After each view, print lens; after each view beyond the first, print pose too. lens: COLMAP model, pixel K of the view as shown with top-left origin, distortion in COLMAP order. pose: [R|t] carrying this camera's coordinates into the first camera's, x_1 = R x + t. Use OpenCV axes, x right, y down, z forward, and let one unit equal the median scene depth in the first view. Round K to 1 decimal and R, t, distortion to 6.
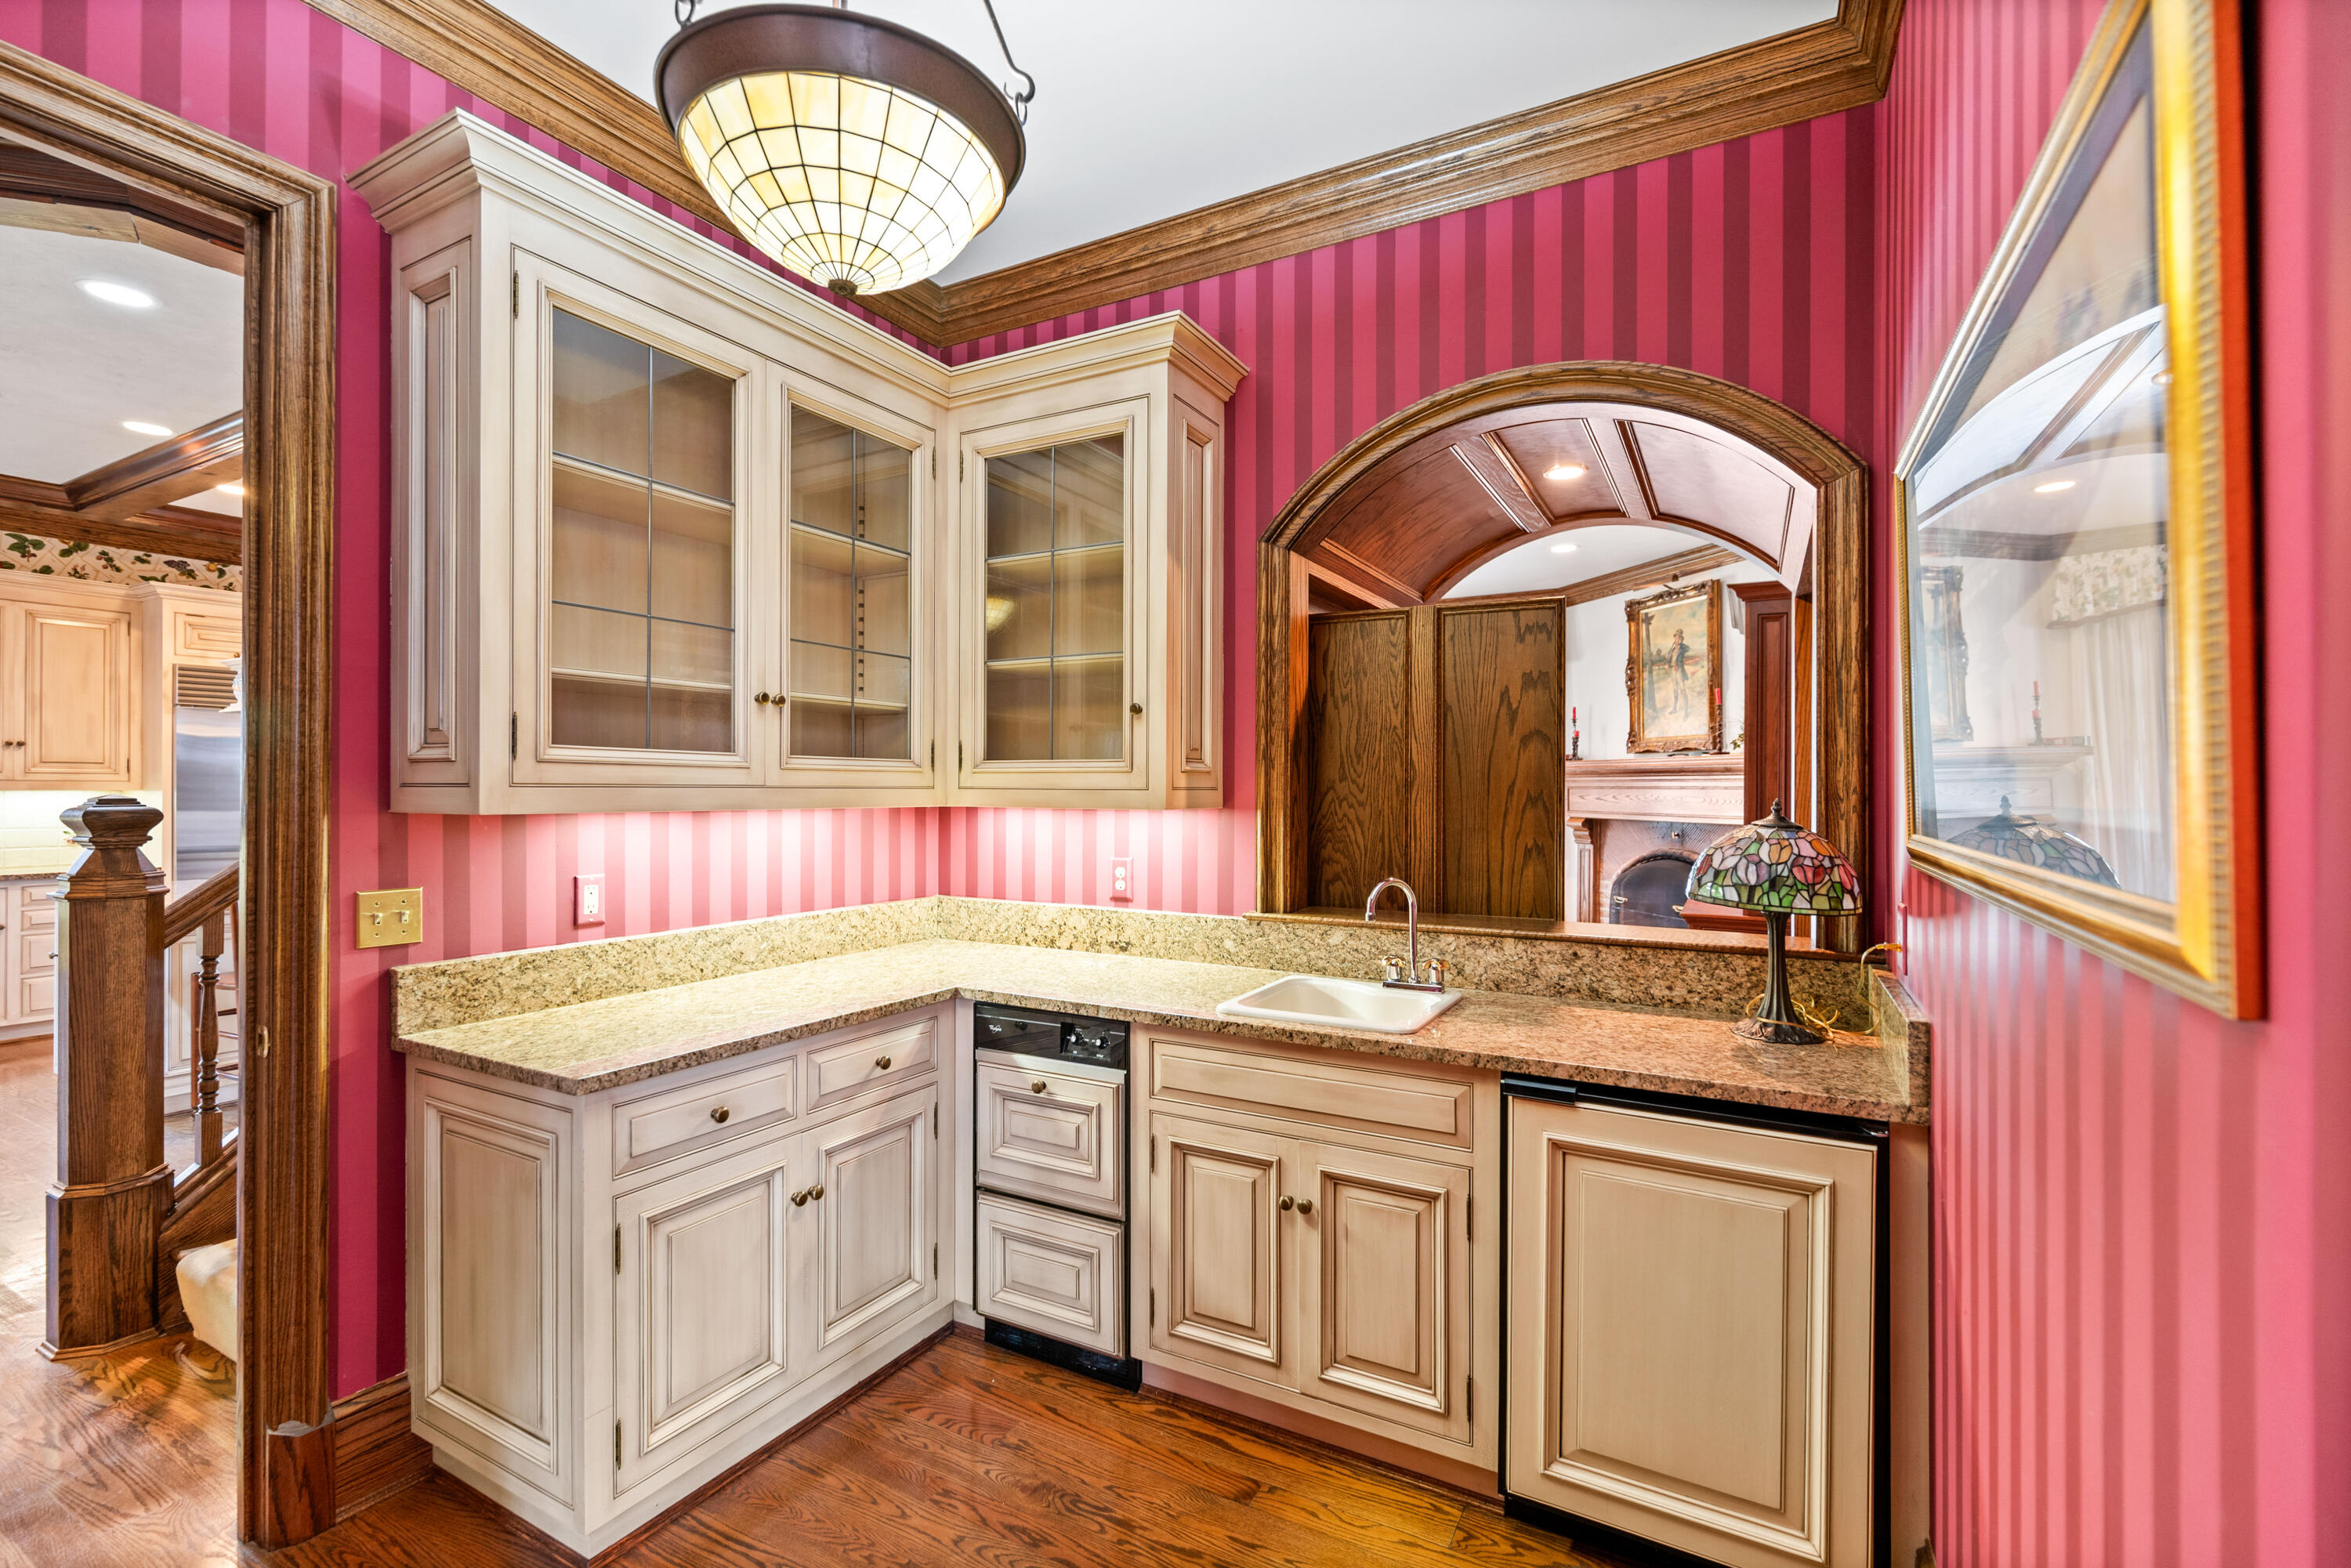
lens RADIAL K [[1035.1, 0, 1172.0], [0, 1035.1, 786.9], [0, 0, 1]] dist [0.001387, -0.000062]
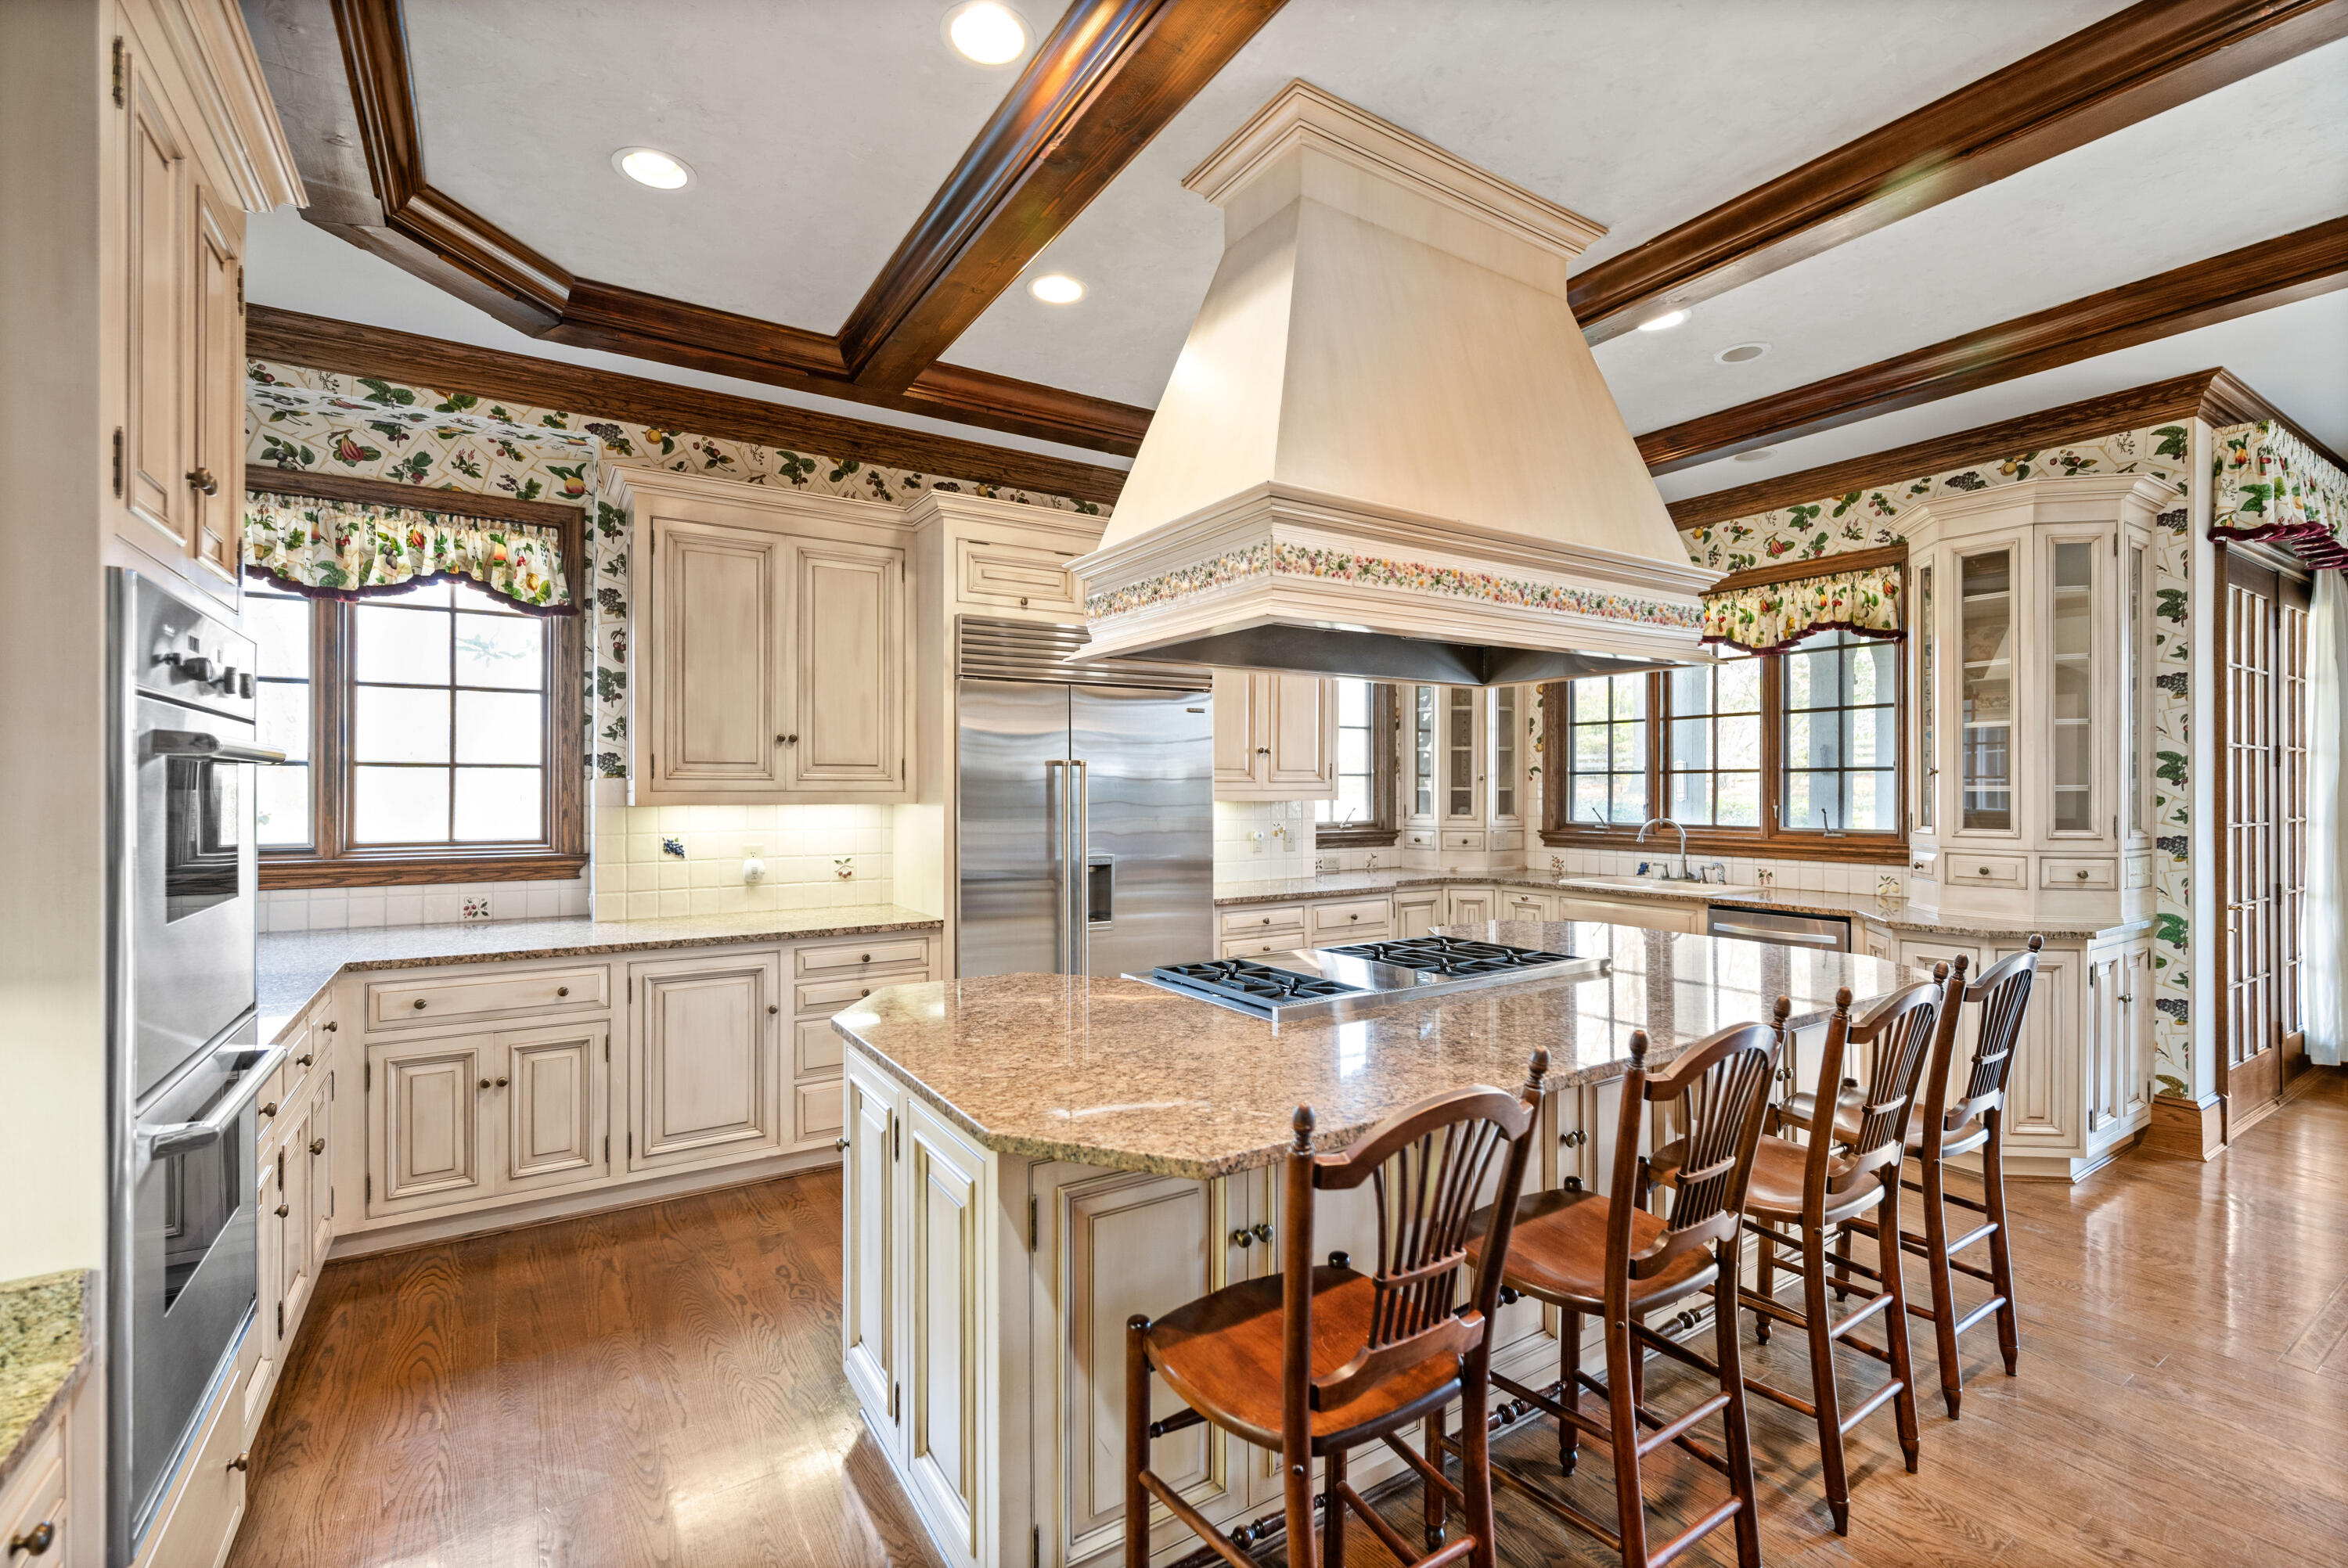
lens RADIAL K [[1038.2, 0, 1179.8], [0, 1038.2, 788.5], [0, 0, 1]] dist [0.002521, 0.000197]
pose [[0.884444, -0.003418, -0.466634, -0.517918], [0.005123, 0.999984, 0.002387, -0.008282], [0.466619, -0.004502, 0.884447, 0.470306]]
